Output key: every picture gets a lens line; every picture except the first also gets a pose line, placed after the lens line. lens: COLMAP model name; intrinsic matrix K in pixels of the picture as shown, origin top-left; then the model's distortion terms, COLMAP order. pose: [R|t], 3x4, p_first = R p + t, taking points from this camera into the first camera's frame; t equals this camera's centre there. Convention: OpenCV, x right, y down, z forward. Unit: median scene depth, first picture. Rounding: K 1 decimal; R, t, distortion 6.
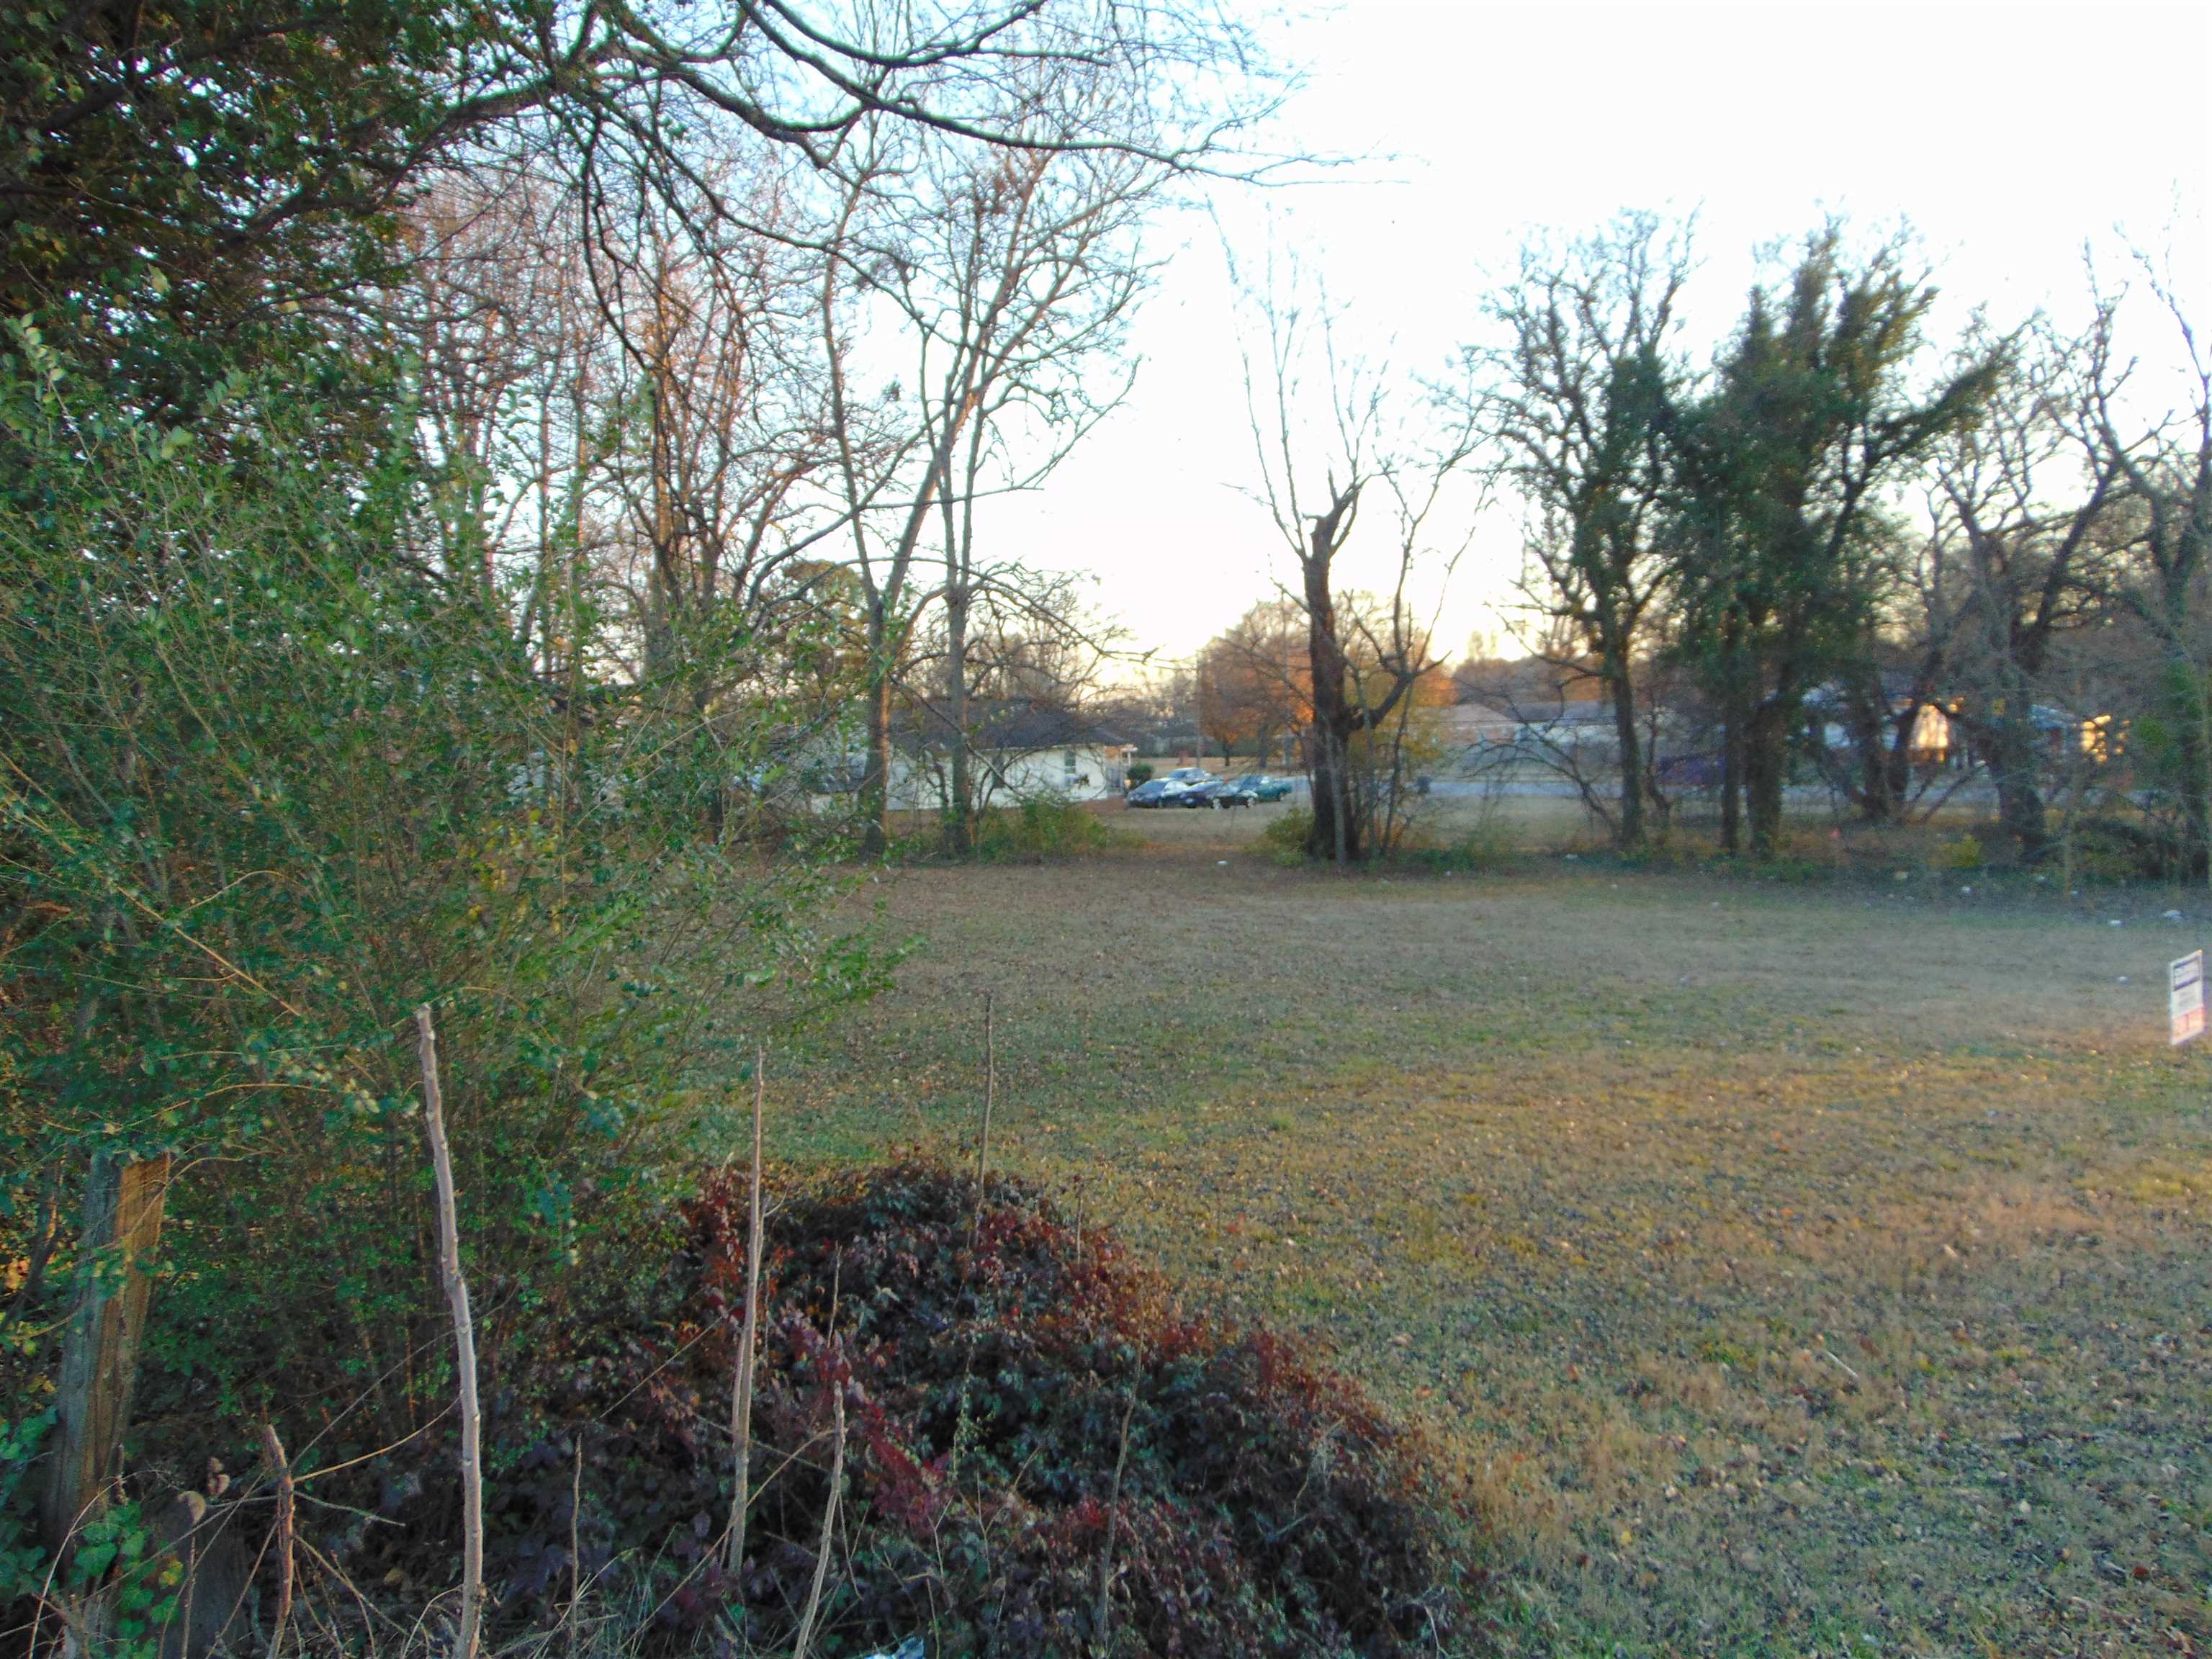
lens RADIAL K [[1658.6, 0, 1107.8], [0, 1658.6, 832.0], [0, 0, 1]] dist [-0.007961, 0.039528]
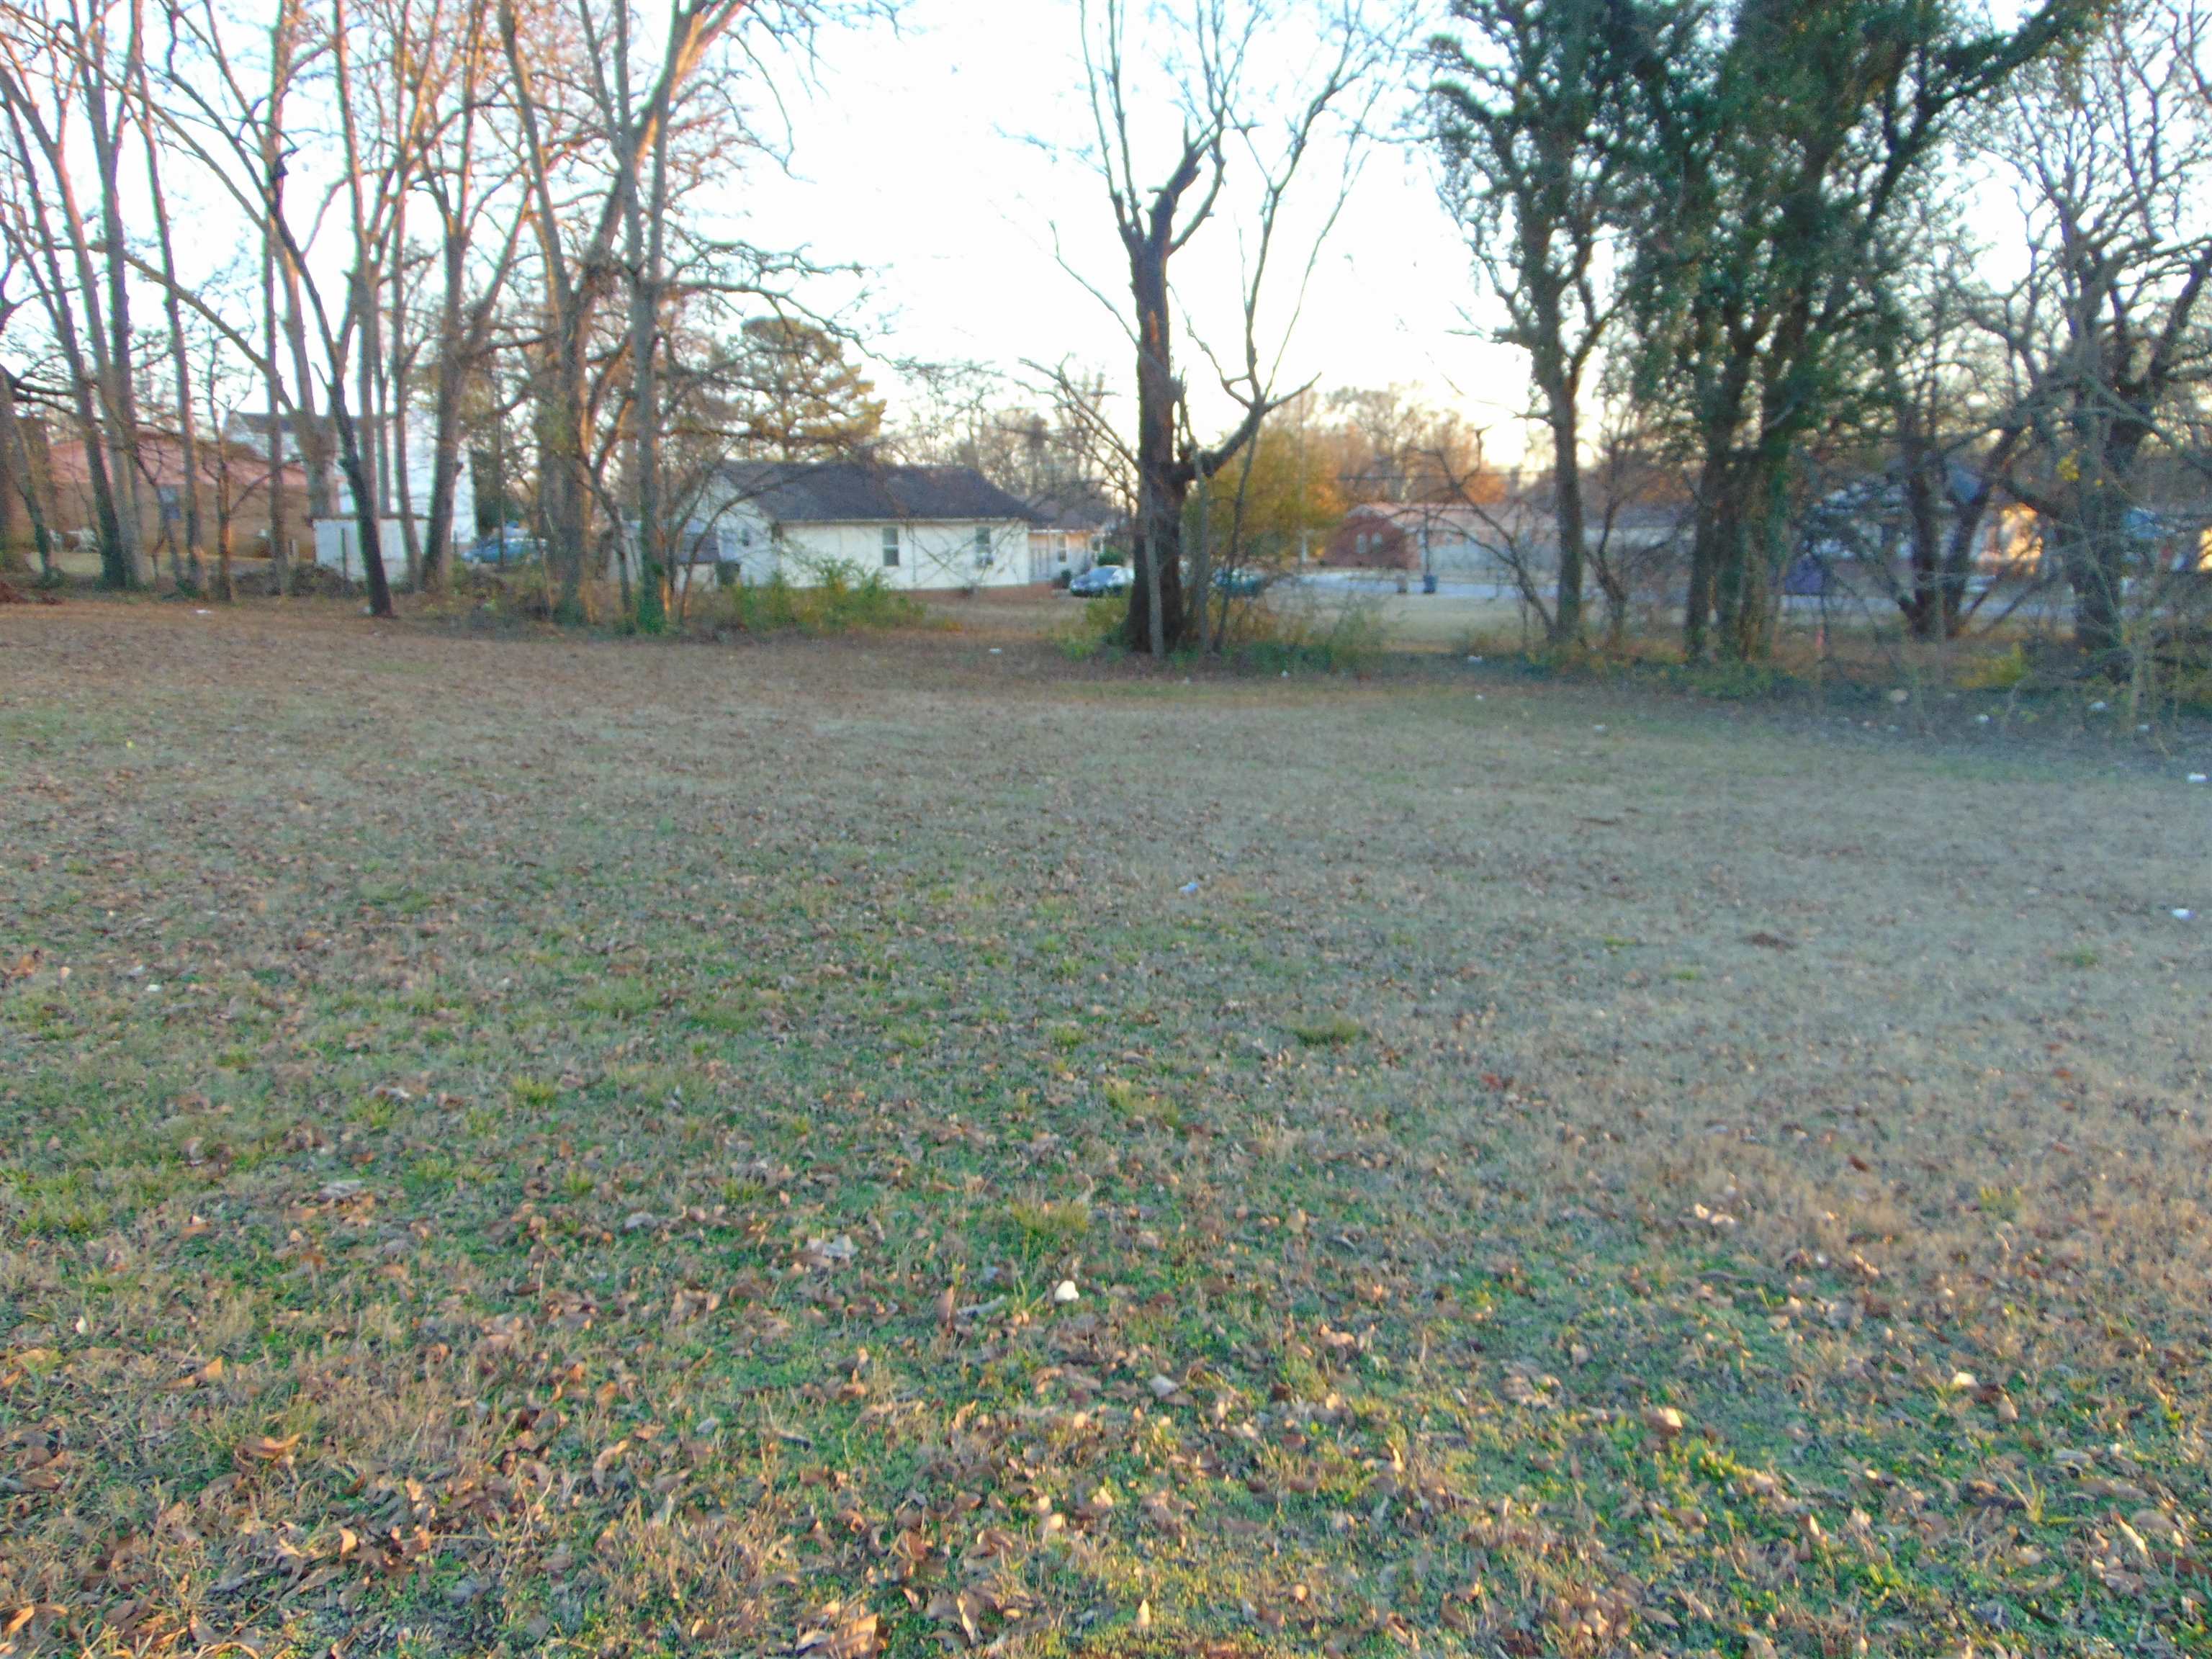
lens RADIAL K [[1683.6, 0, 1112.4], [0, 1683.6, 821.3], [0, 0, 1]] dist [-0.013247, 0.046980]
pose [[0.999046, 0.029955, -0.031777, 0.138475], [-0.026252, 0.993457, 0.111149, 0.006676], [0.034899, -0.110208, 0.993296, 0.229653]]
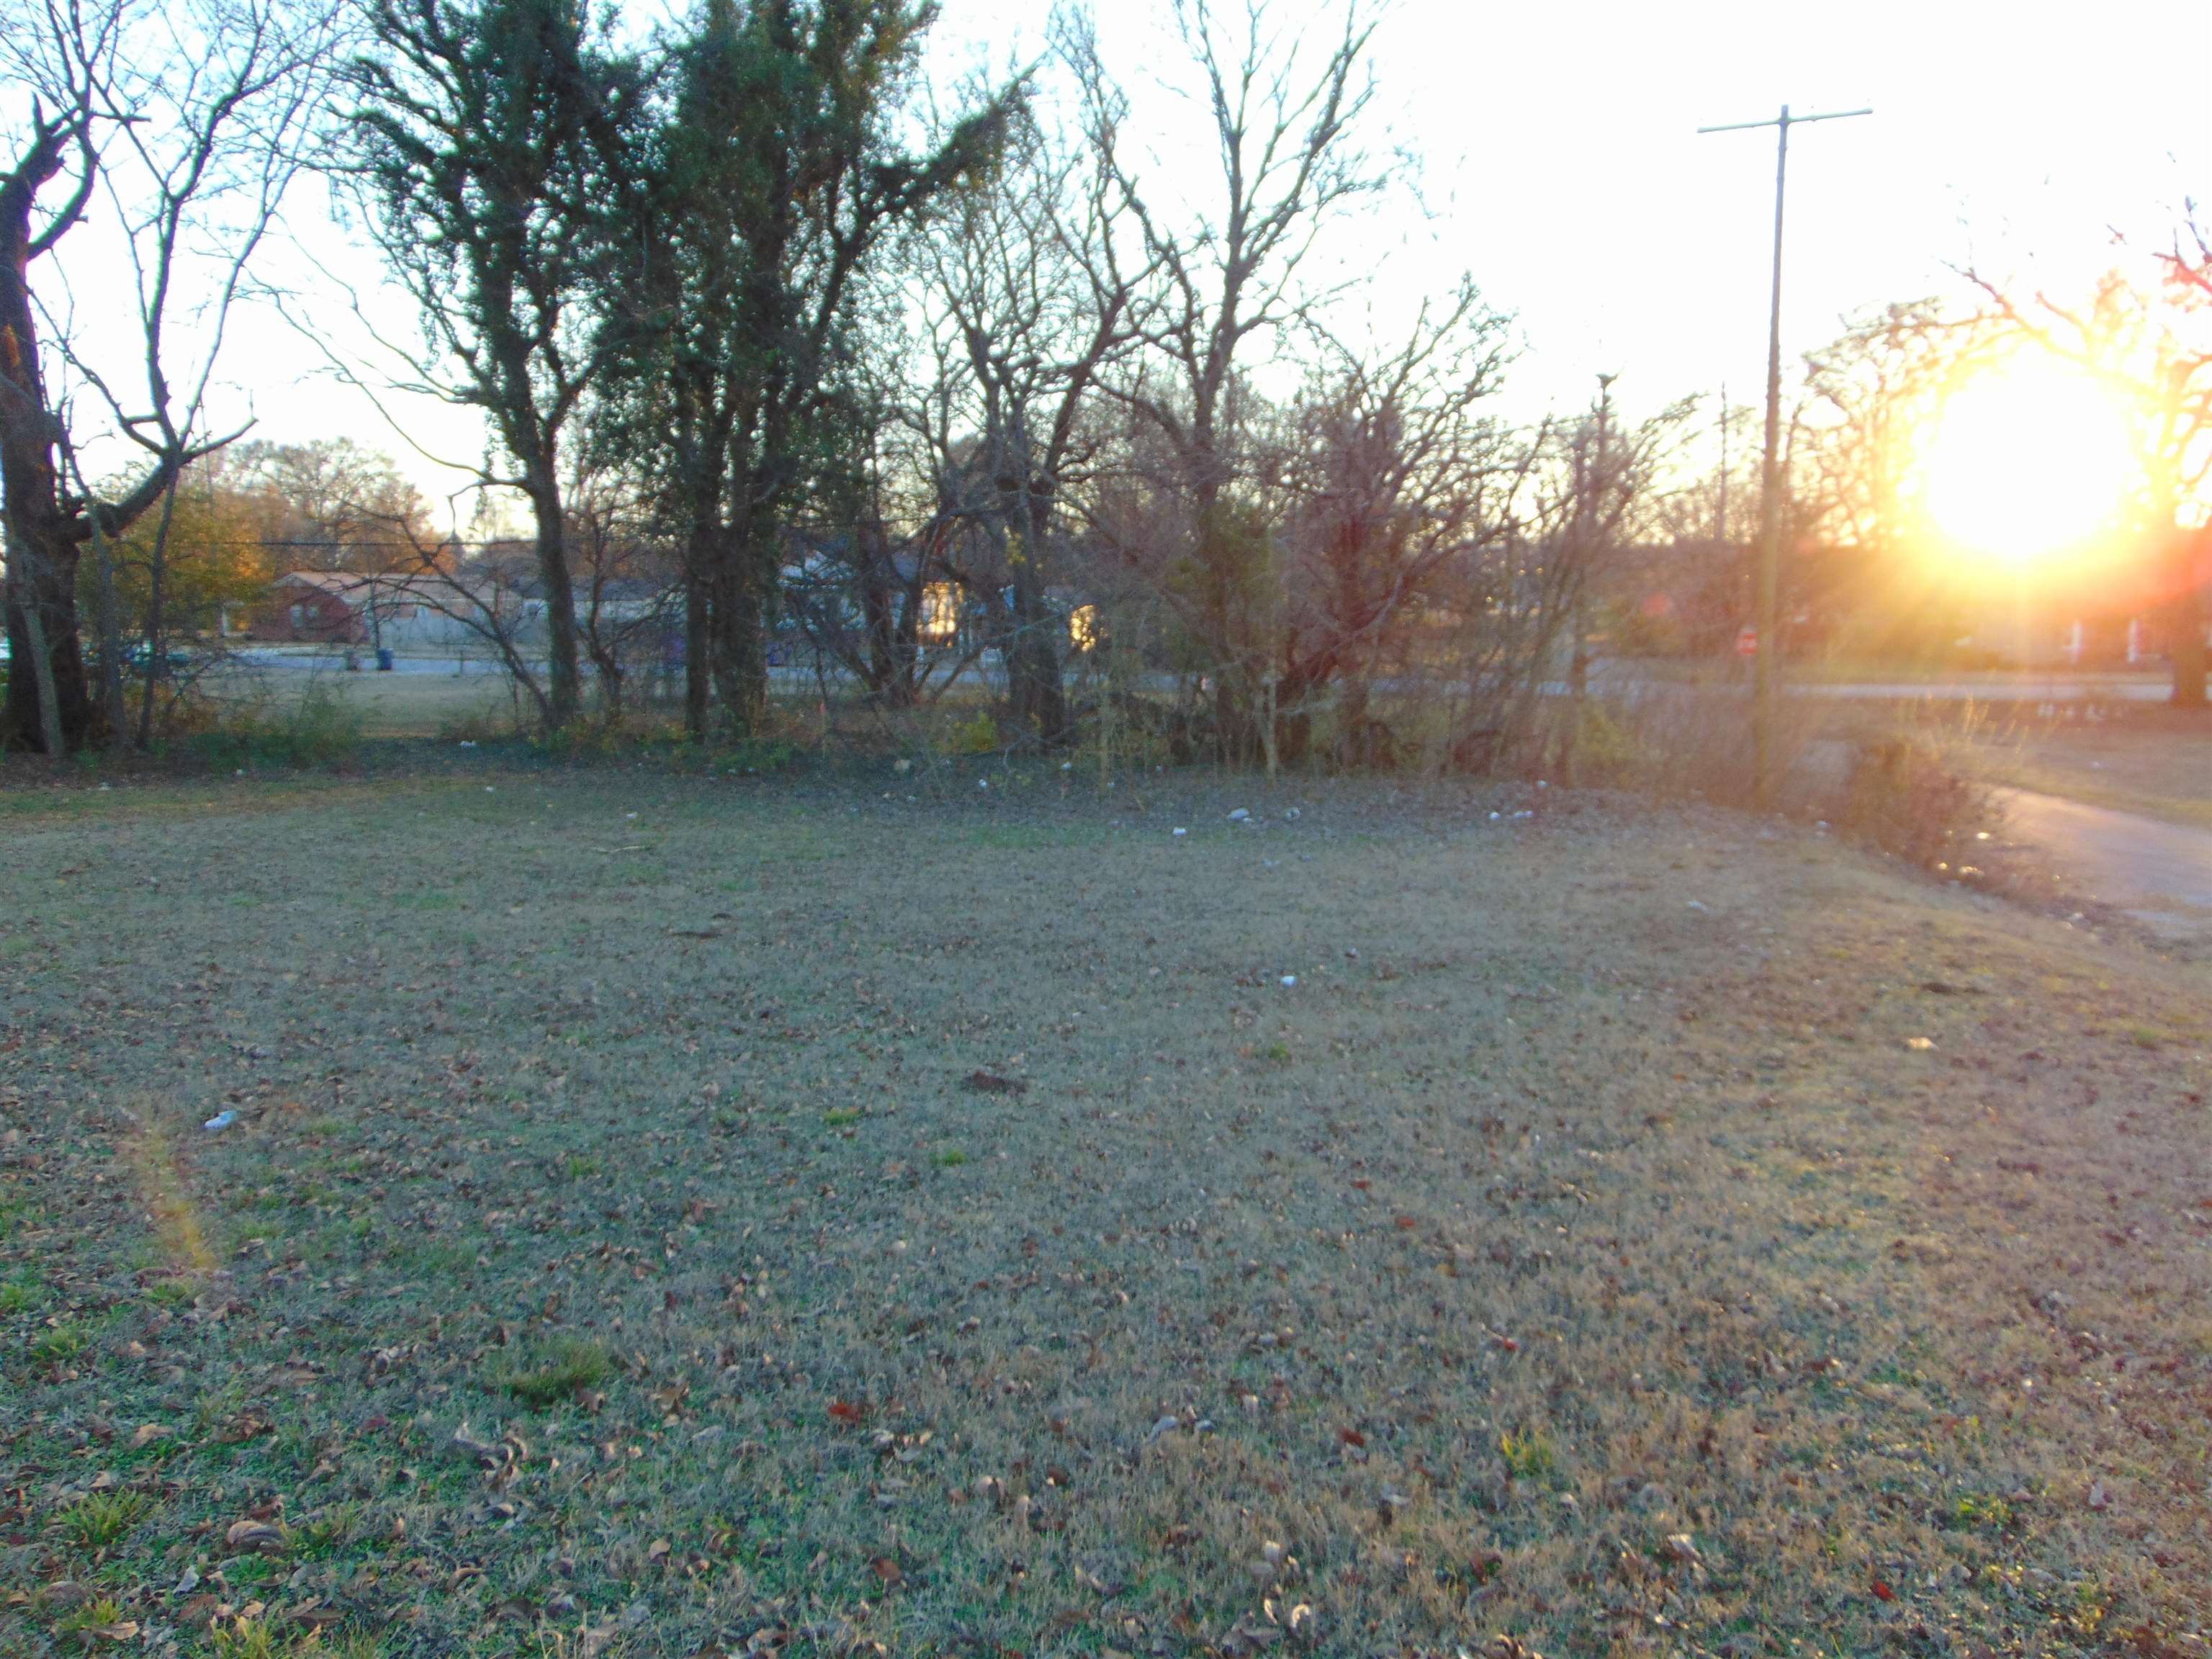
lens RADIAL K [[1683.6, 0, 1112.4], [0, 1683.6, 821.3], [0, 0, 1]] dist [-0.013247, 0.046980]
pose [[0.845815, -0.036262, 0.532243, 0.131931], [0.003775, 0.998069, 0.062001, 0.004296], [-0.533463, -0.050432, 0.844318, 0.266239]]
